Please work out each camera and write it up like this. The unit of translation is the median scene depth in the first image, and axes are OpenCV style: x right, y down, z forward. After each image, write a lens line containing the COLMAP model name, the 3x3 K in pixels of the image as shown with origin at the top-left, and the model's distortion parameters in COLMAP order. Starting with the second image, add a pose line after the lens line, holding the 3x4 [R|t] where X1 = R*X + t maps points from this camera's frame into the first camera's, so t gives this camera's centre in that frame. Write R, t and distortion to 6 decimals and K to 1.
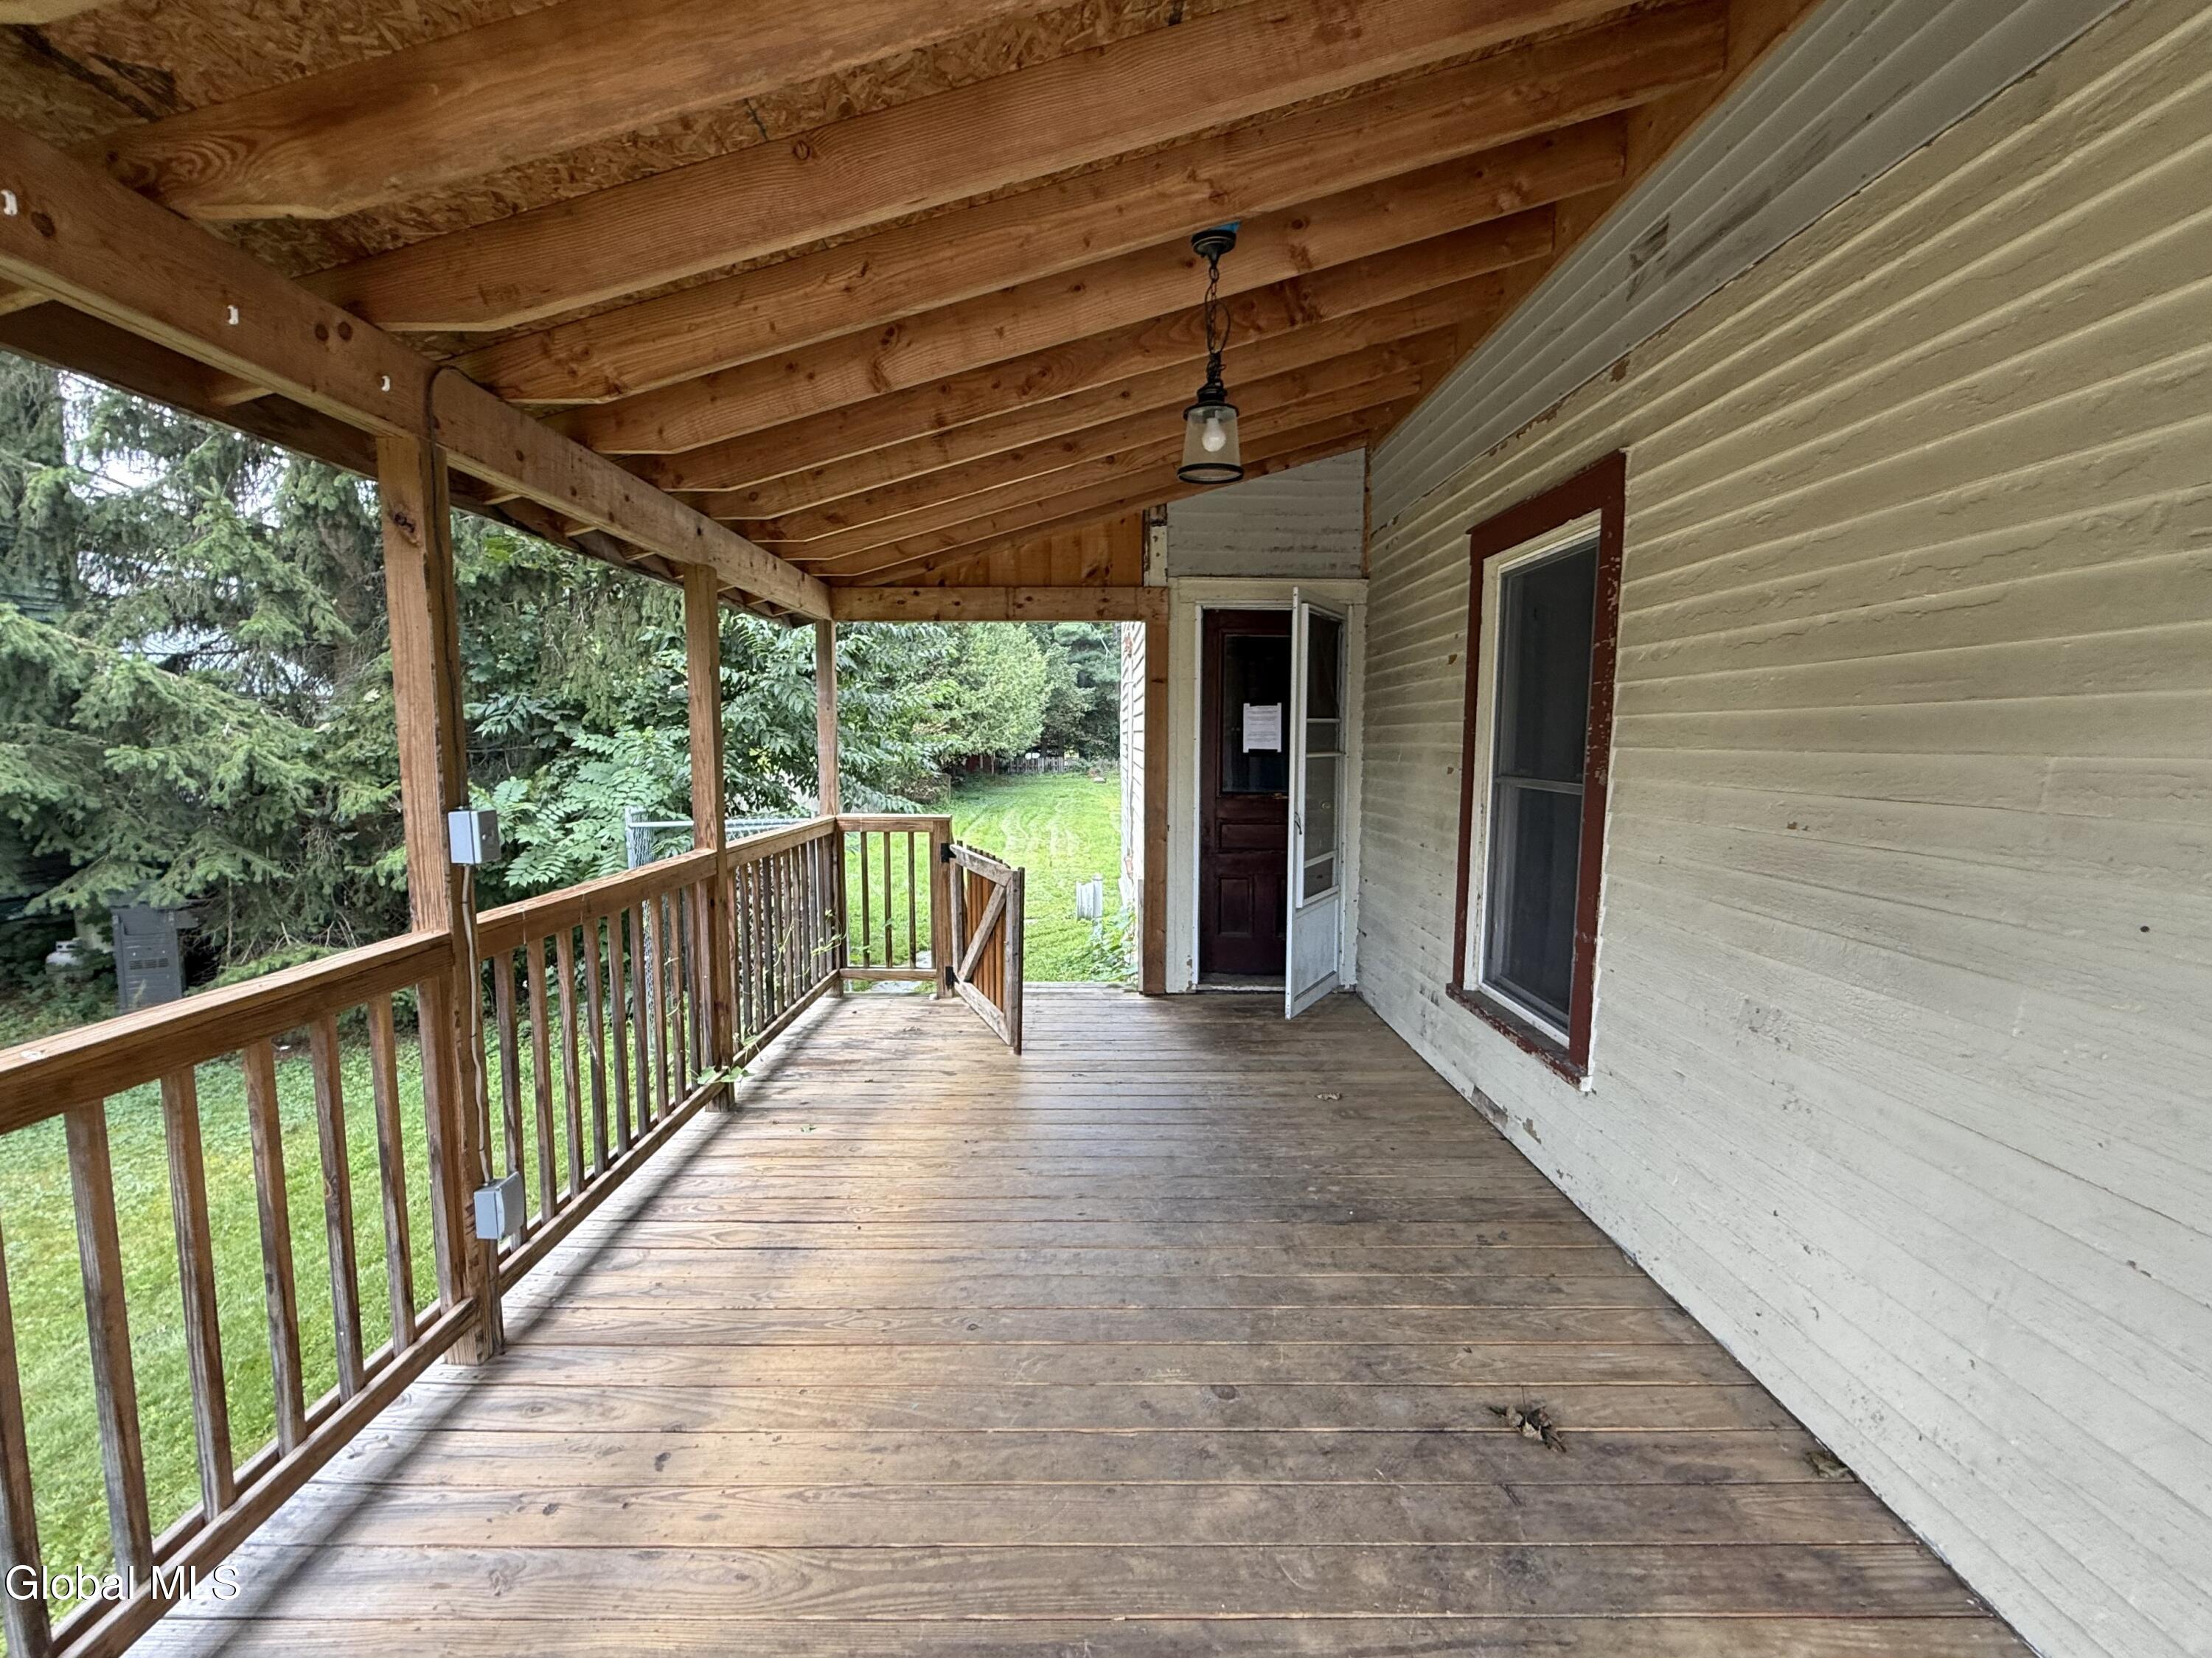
lens RADIAL K [[879.4, 0, 1094.5], [0, 879.4, 820.0], [0, 0, 1]] dist [0.001484, -0.000595]
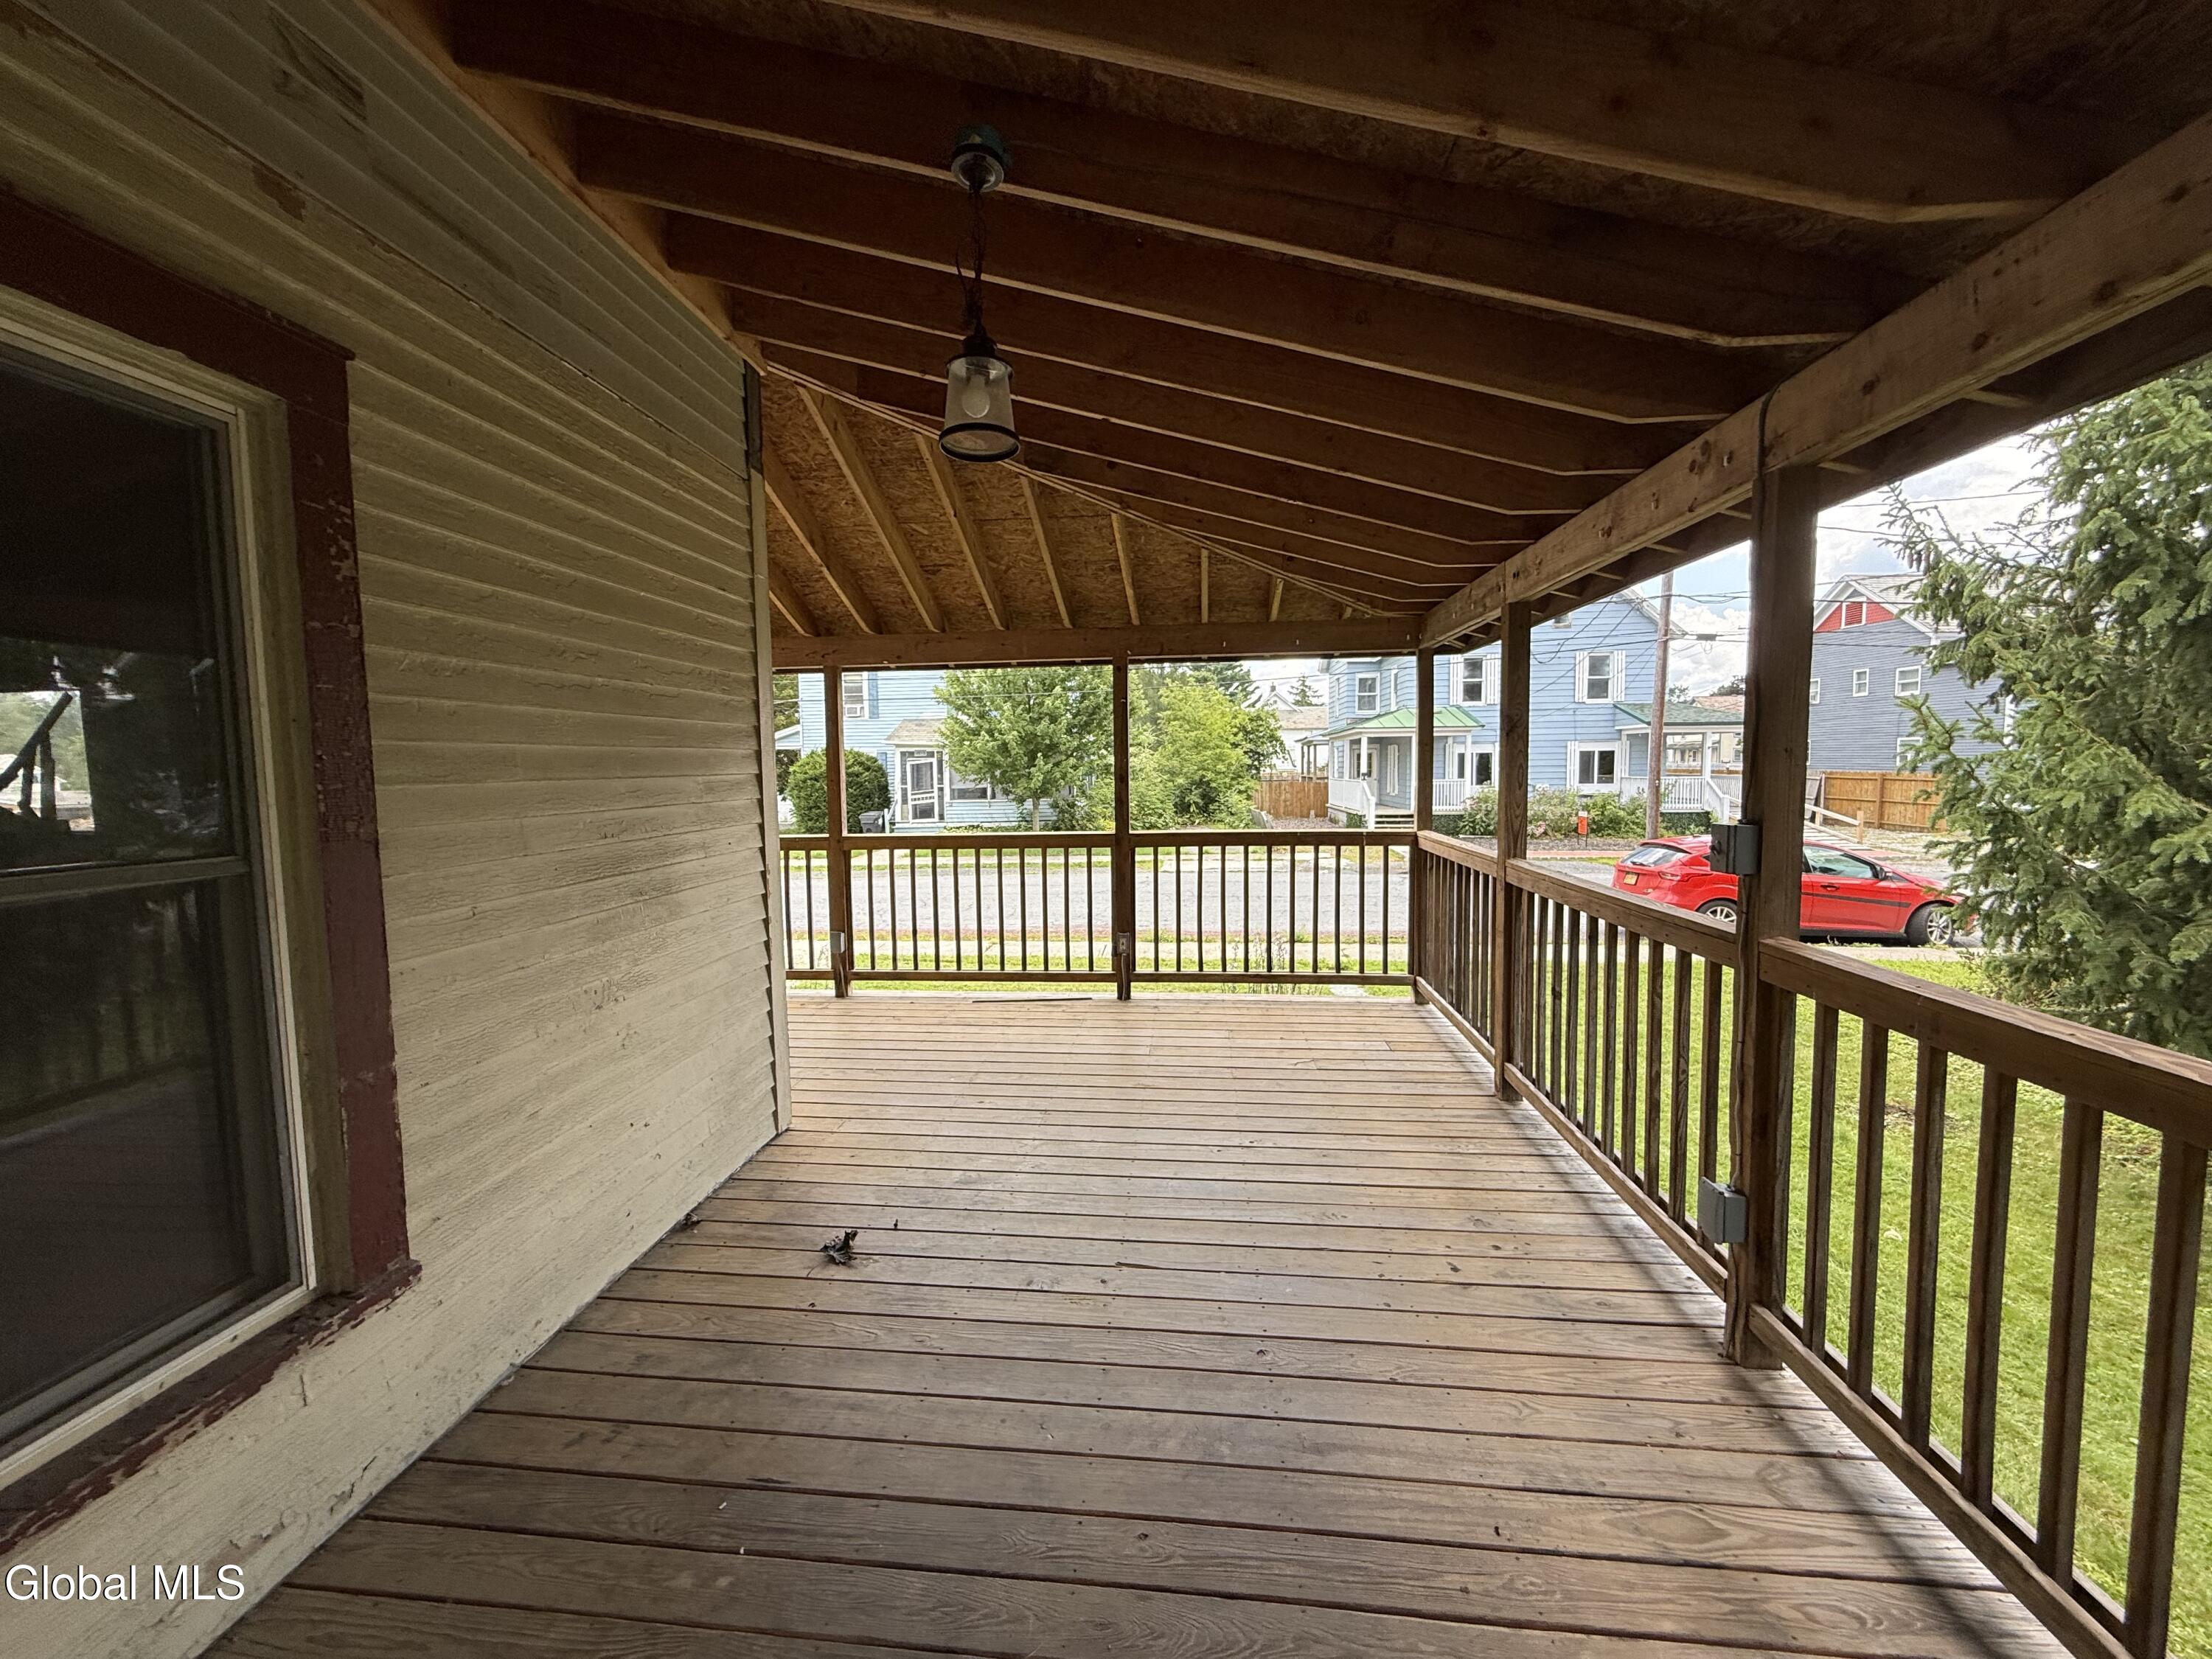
lens RADIAL K [[879.5, 0, 1097.0], [0, 879.5, 836.5], [0, 0, 1]] dist [0.001484, -0.000595]
pose [[-0.994483, 0.003630, 0.104838, -0.063590], [0.022160, 0.984117, 0.176131, -0.188052], [-0.102533, 0.177482, -0.978768, 2.011393]]
